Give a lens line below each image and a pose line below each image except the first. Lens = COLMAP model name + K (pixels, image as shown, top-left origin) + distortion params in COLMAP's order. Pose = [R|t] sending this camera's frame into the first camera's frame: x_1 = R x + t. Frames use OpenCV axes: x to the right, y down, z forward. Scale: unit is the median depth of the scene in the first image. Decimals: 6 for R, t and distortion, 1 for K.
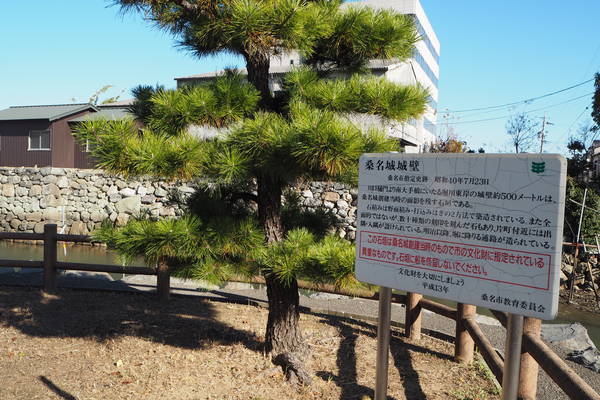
lens RADIAL K [[497.2, 0, 300.0], [0, 497.2, 200.0], [0, 0, 1]] dist [-0.046830, 0.008163]
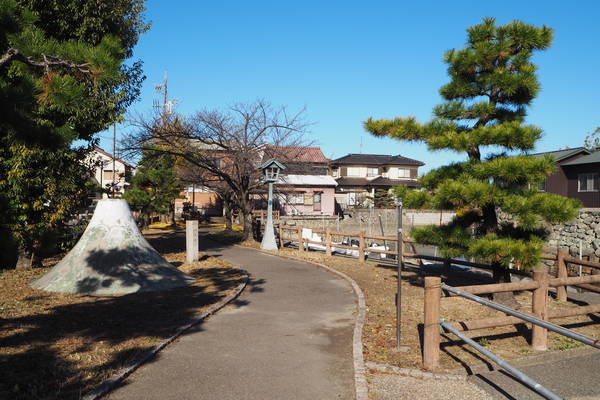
lens RADIAL K [[497.2, 0, 300.0], [0, 497.2, 200.0], [0, 0, 1]] dist [-0.046830, 0.008163]
pose [[0.515394, -0.030785, -0.856400, 0.184700], [-0.042025, 0.997244, -0.061140, 0.013271], [0.855922, 0.067501, 0.512680, -0.086417]]
